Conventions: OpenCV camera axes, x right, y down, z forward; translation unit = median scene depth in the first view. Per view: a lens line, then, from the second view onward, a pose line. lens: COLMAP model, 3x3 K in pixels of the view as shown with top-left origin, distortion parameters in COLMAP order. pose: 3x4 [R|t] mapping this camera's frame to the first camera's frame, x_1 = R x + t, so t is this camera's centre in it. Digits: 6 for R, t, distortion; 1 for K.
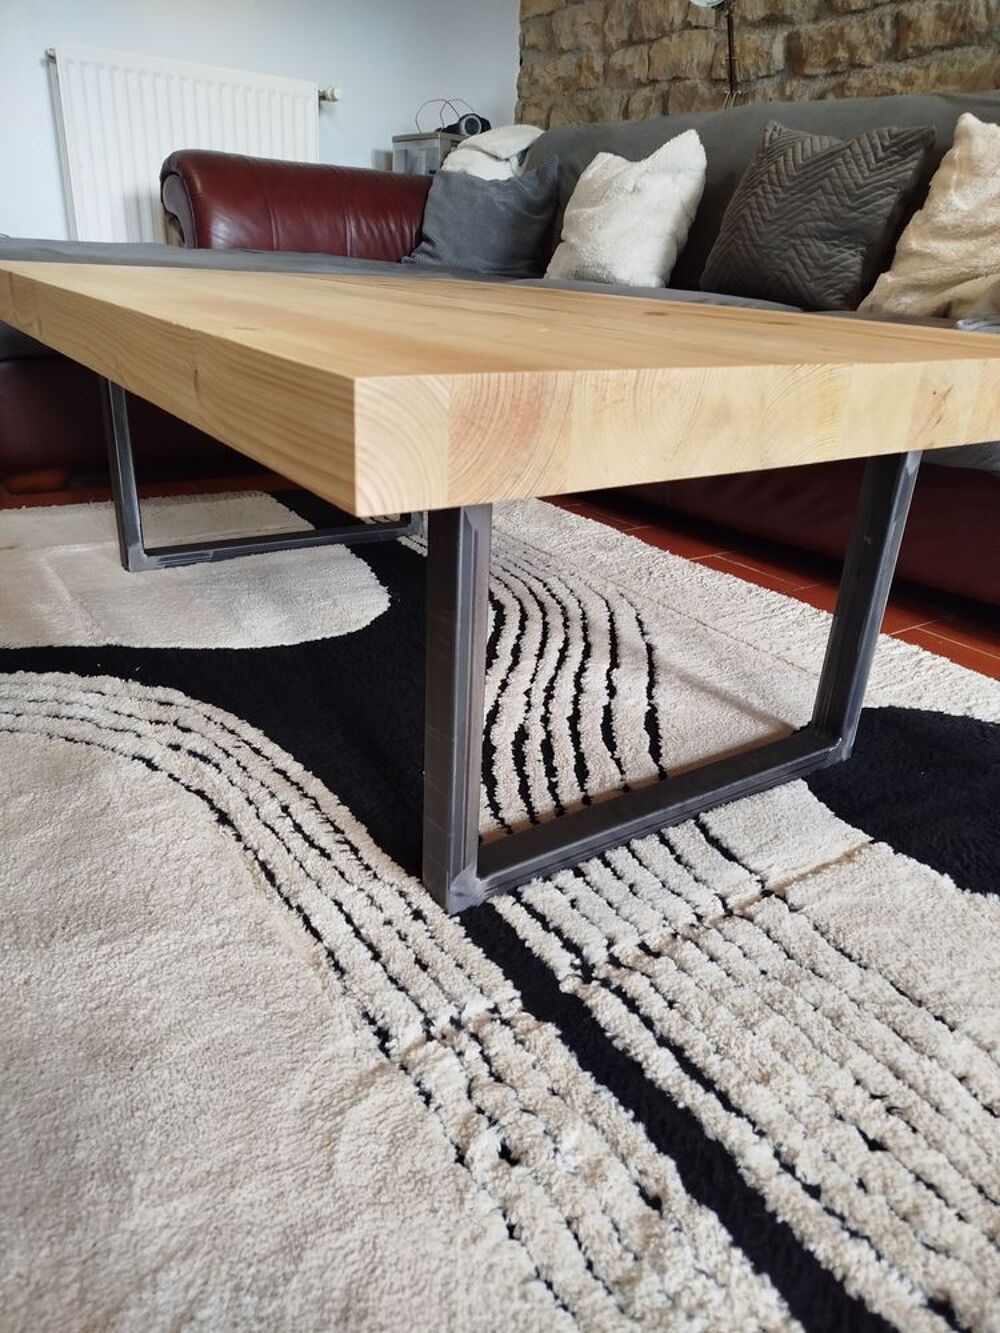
lens RADIAL K [[922.8, 0, 500.0], [0, 922.8, 666.5], [0, 0, 1]] dist [0.076390, -0.108100]
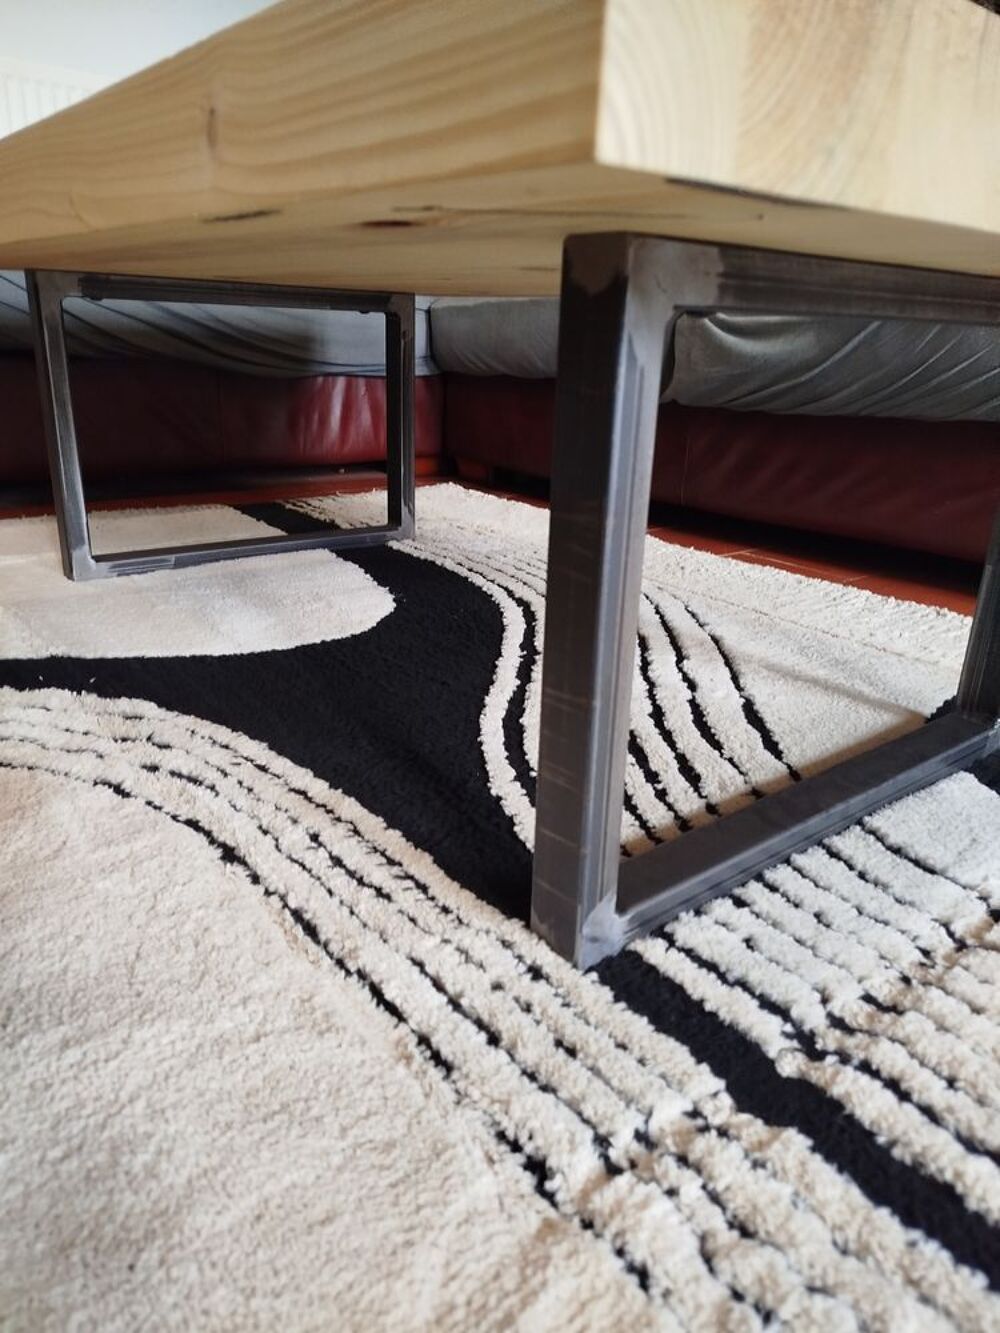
lens RADIAL K [[925.2, 0, 500.5], [0, 925.2, 668.3], [0, 0, 1]] dist [0.036471, -0.033092]
pose [[0.997008, -0.042086, 0.064829, -0.125421], [0.046125, 0.997002, -0.062124, 0.071699], [-0.062020, 0.064928, 0.995961, 0.257368]]
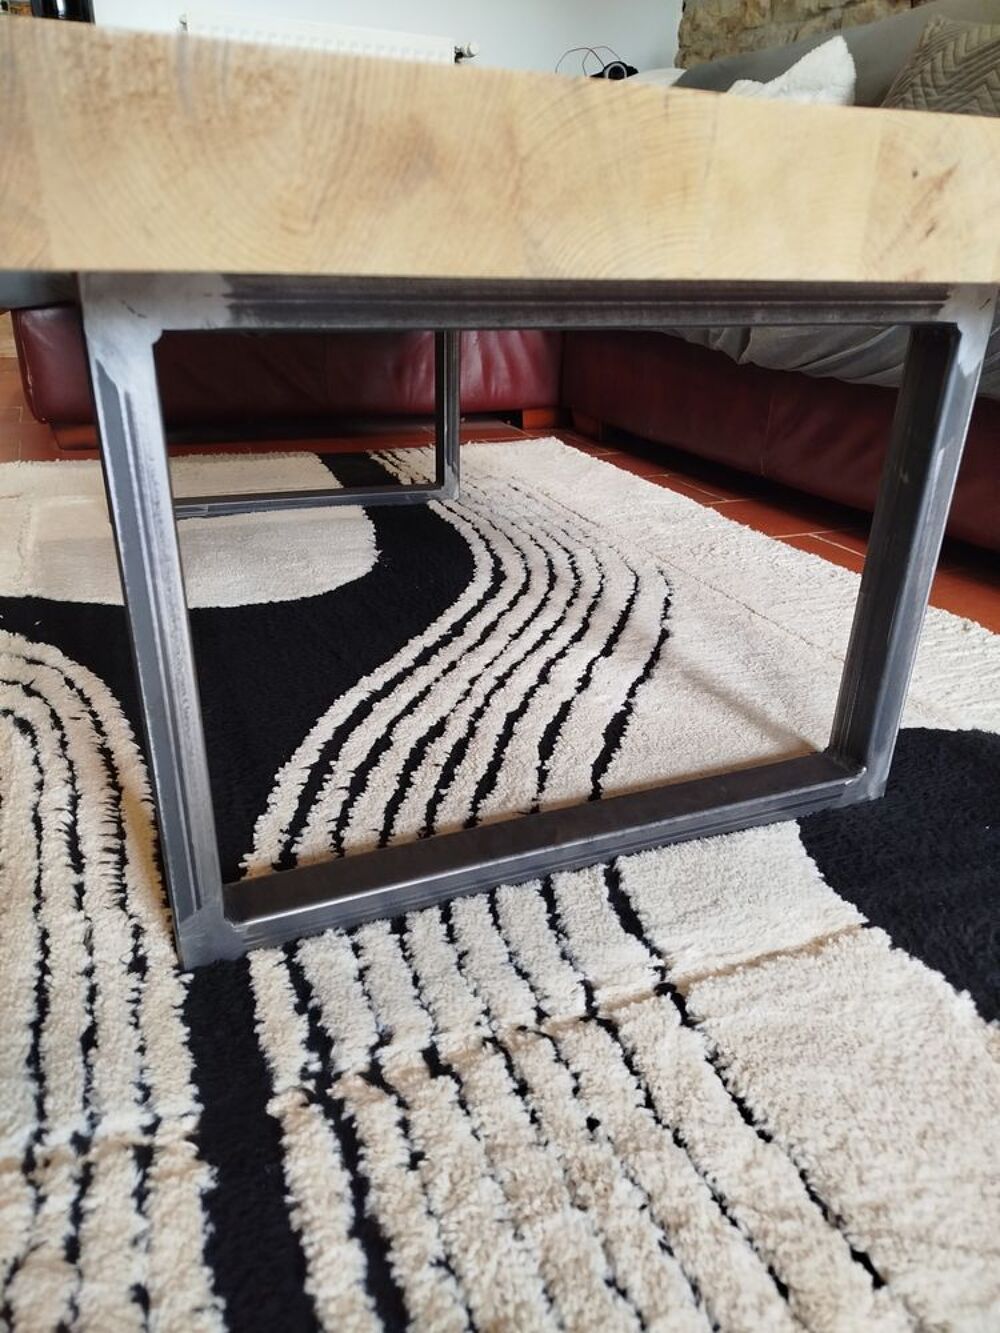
lens RADIAL K [[925.2, 0, 500.5], [0, 925.2, 668.3], [0, 0, 1]] dist [0.036471, -0.033092]
pose [[0.979283, 0.060356, -0.193292, 0.258474], [-0.060194, 0.998164, 0.006719, 0.016291], [0.193343, 0.005056, 0.981118, 0.293695]]
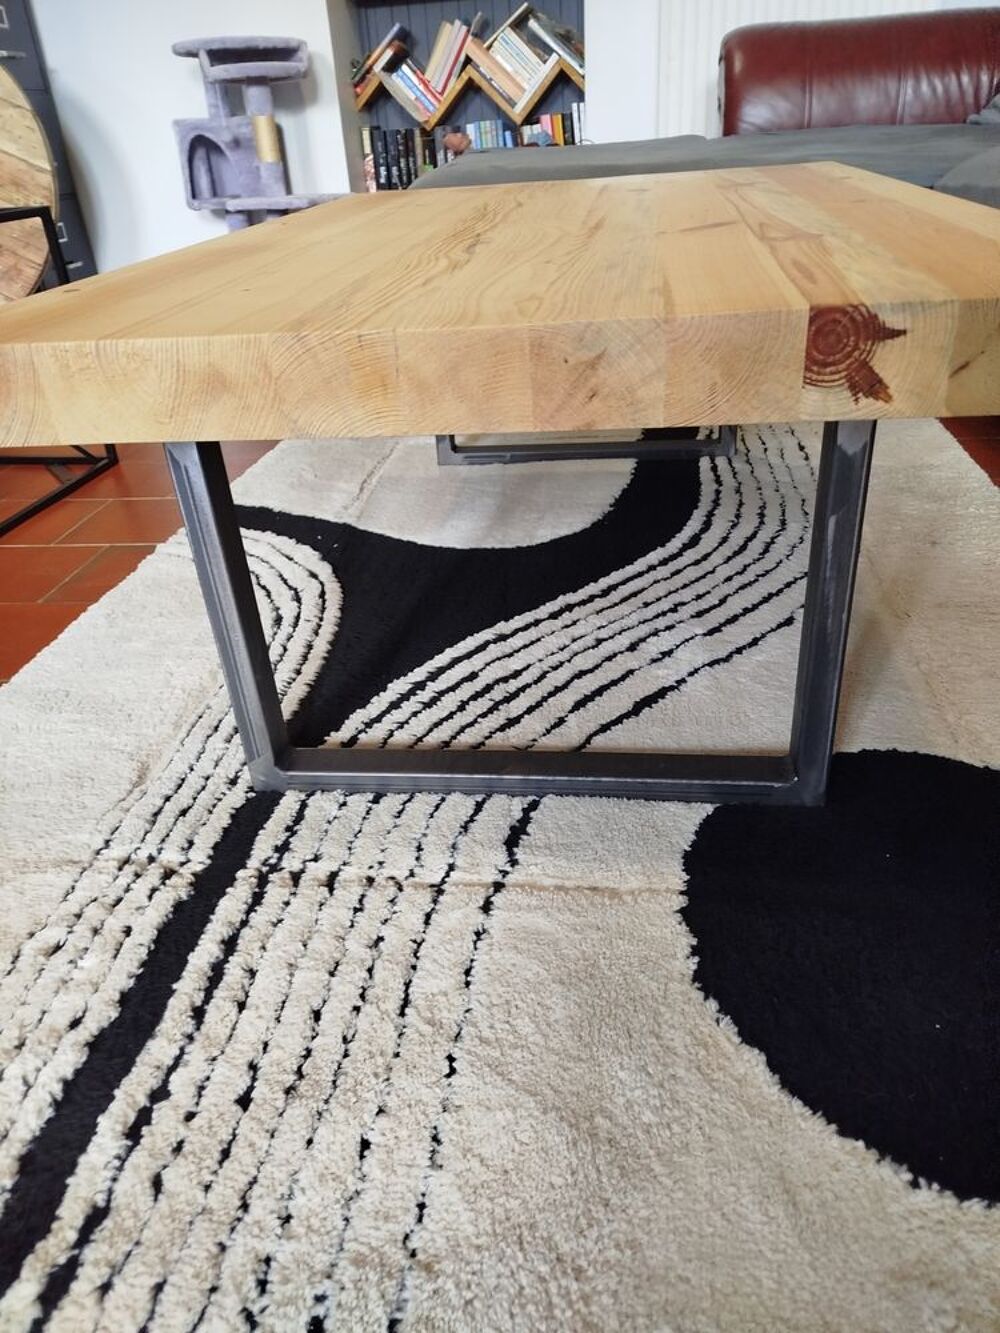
lens RADIAL K [[922.8, 0, 500.0], [0, 922.8, 666.5], [0, 0, 1]] dist [0.076390, -0.108100]
pose [[0.734565, 0.250055, -0.630783, 0.748634], [-0.173860, 0.967947, 0.181249, -0.130823], [0.655886, -0.023471, 0.754495, 0.265285]]
